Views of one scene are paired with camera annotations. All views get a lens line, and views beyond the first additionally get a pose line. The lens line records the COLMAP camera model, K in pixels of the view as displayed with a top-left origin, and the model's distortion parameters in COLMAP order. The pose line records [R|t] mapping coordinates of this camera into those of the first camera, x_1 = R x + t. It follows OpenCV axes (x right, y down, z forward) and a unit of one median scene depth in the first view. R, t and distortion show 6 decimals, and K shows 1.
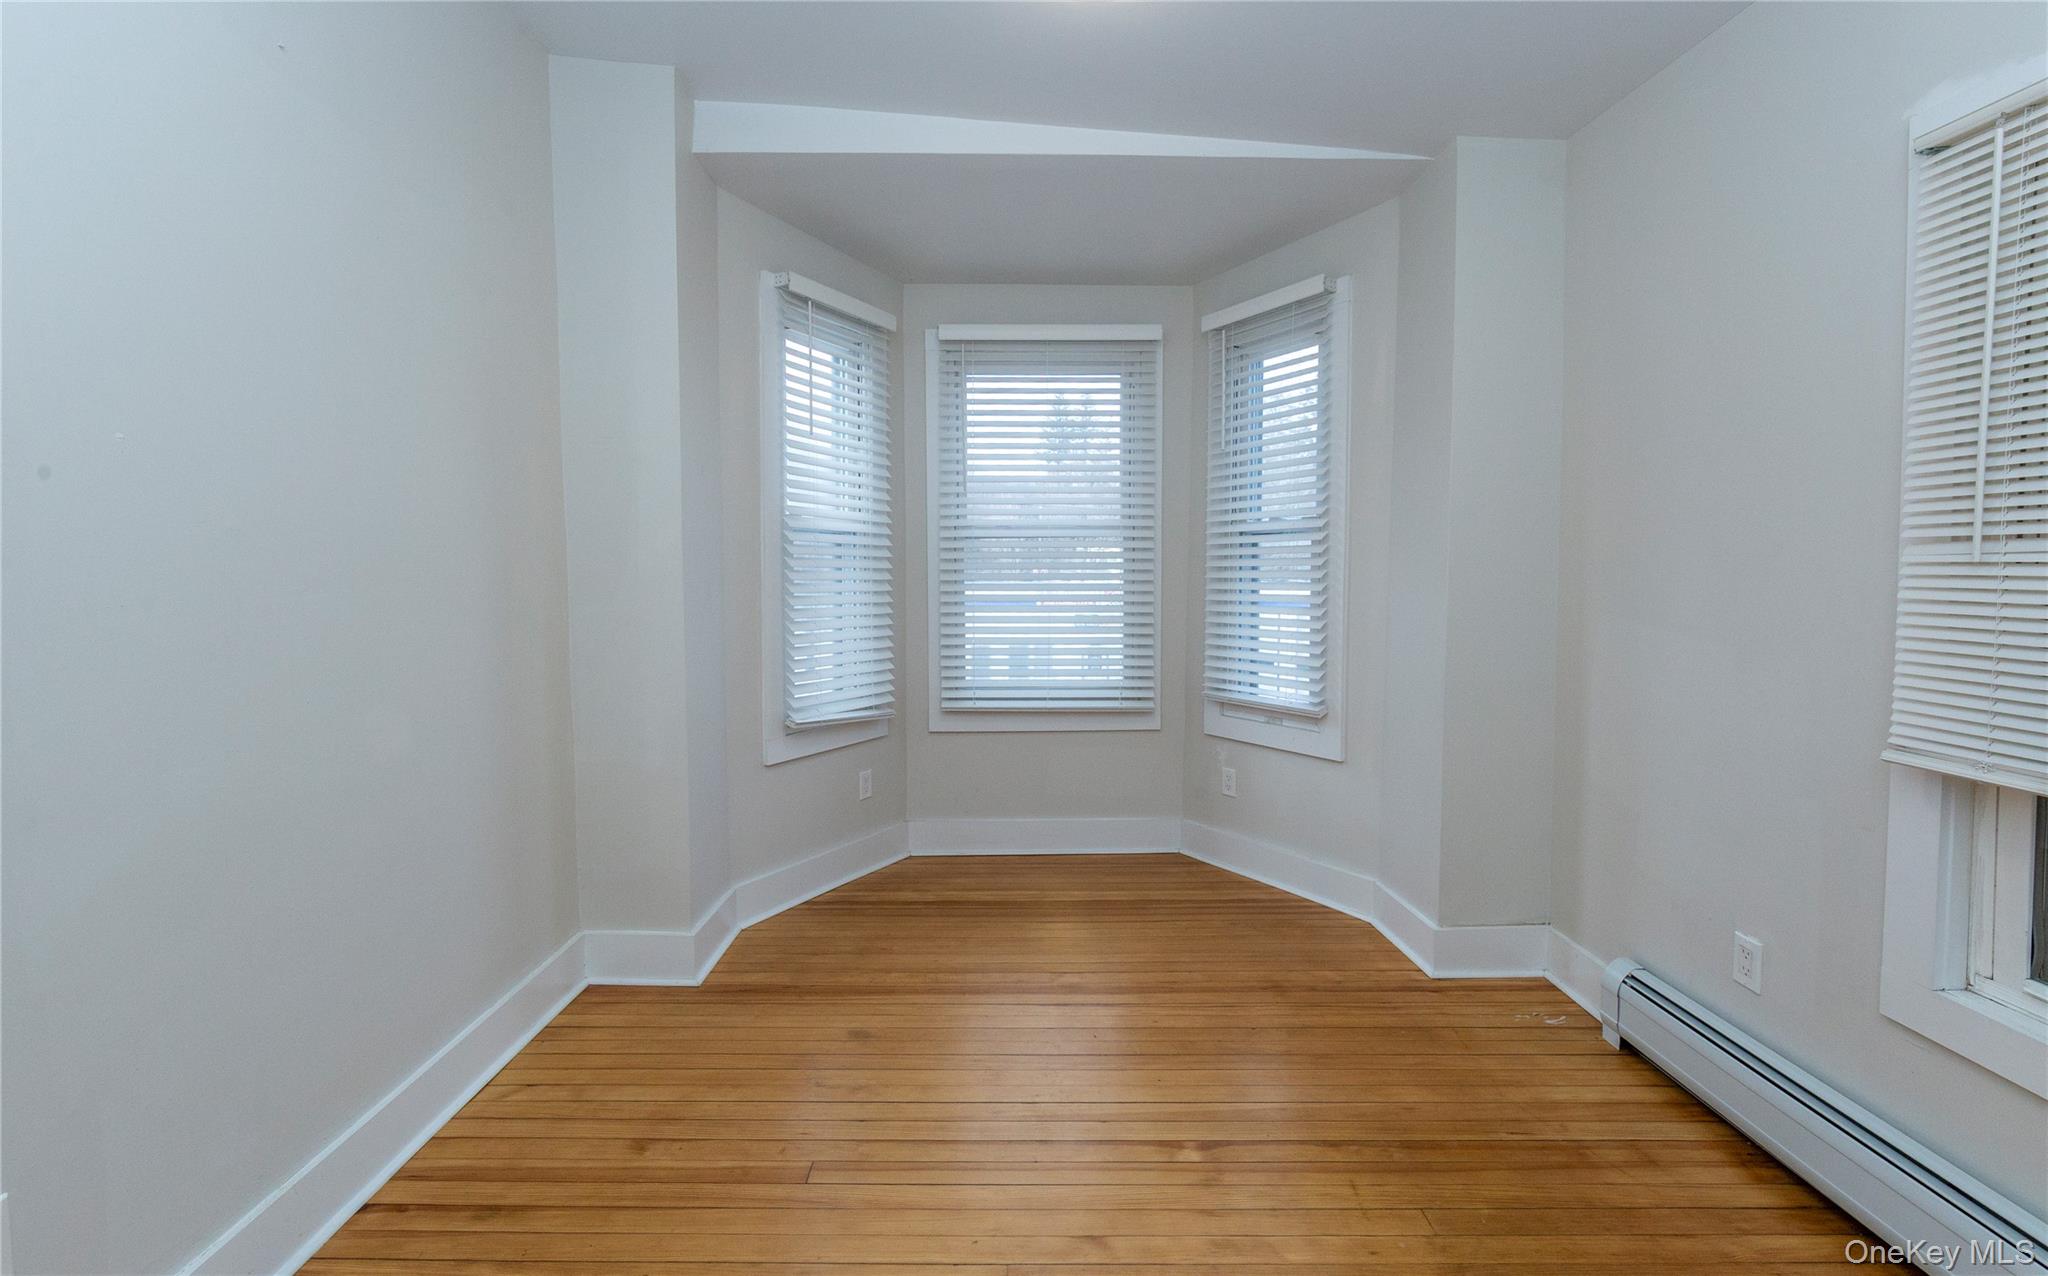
lens RADIAL K [[1148.5, 0, 1024.0], [0, 1148.5, 638.0], [0, 0, 1]] dist [-0.000898, -0.000133]
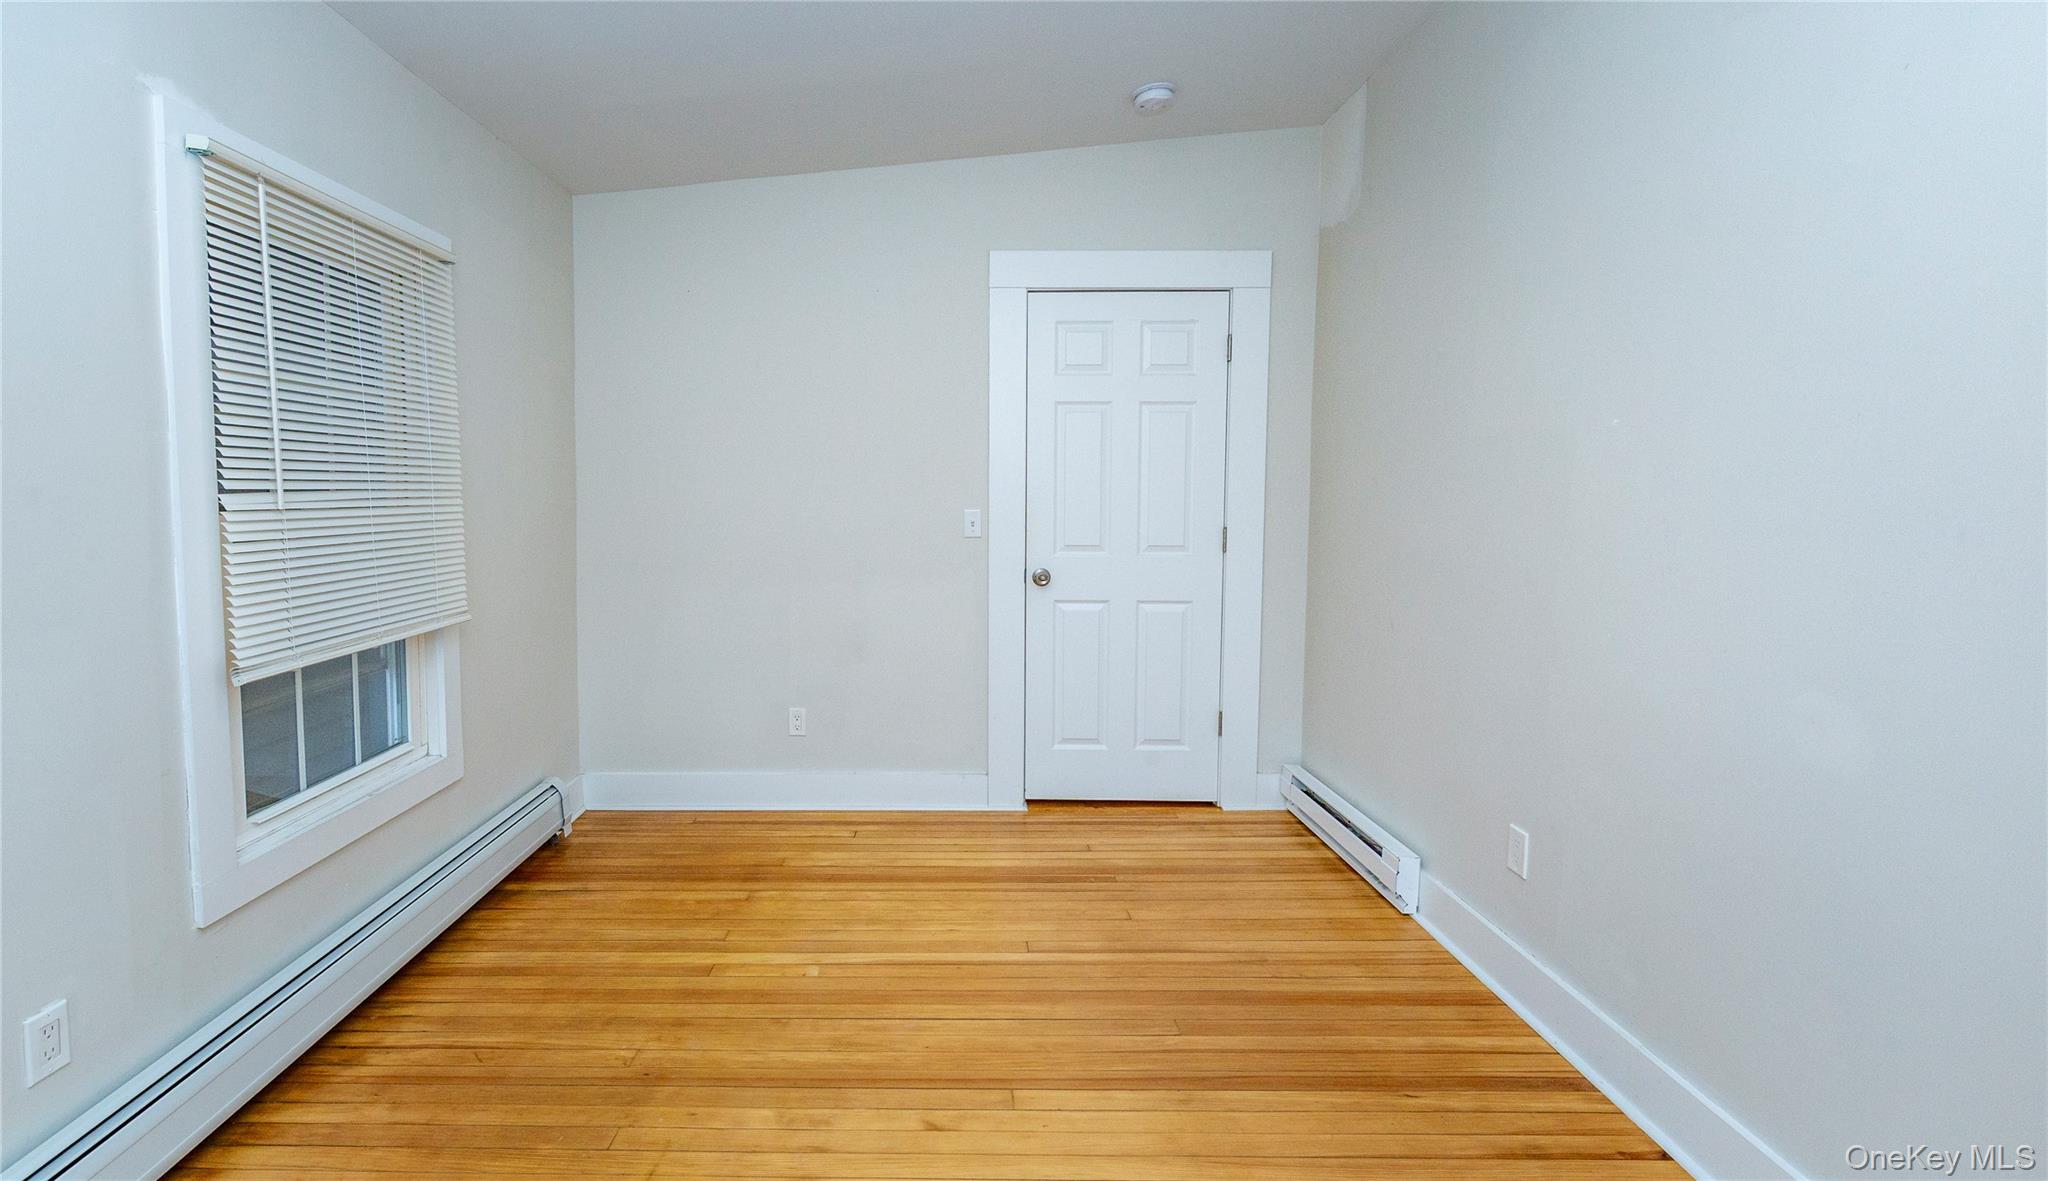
lens RADIAL K [[1100.9, 0, 1024.0], [0, 1100.9, 590.5], [0, 0, 1]] dist [0.001739, 0.000436]
pose [[-0.997830, 0.008100, -0.065339, 0.042580], [-0.001429, 0.989505, 0.144494, -0.136584], [0.065824, 0.144274, -0.987346, 2.010421]]
